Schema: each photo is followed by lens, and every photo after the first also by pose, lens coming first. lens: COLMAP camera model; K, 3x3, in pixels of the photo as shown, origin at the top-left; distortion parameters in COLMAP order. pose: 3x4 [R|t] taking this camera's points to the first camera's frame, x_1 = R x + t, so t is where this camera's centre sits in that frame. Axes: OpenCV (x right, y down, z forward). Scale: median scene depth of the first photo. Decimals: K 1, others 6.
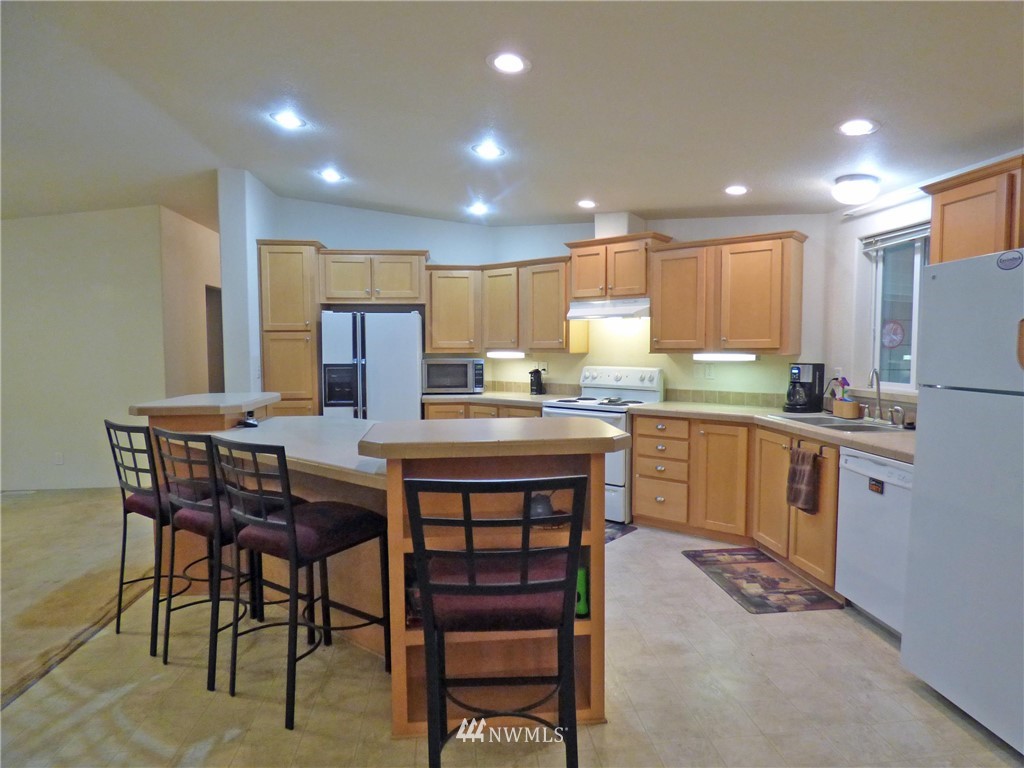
lens RADIAL K [[600.1, 0, 512.0], [0, 600.1, 384.0], [0, 0, 1]] dist [-0.036610, -0.000672]
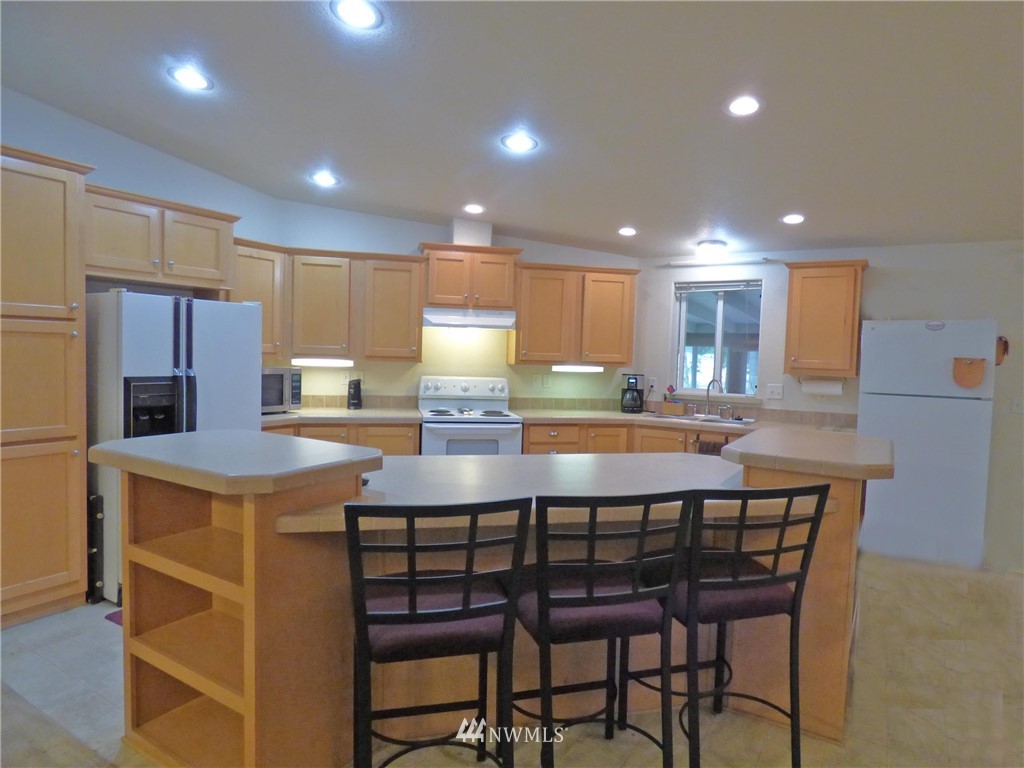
lens RADIAL K [[613.2, 0, 512.0], [0, 613.2, 384.0], [0, 0, 1]] dist [0.002360, 0.000327]
pose [[0.627030, -0.018905, 0.778765, -0.561391], [0.017995, 0.999790, 0.009782, -0.025553], [-0.778787, 0.007880, 0.627239, 0.306237]]
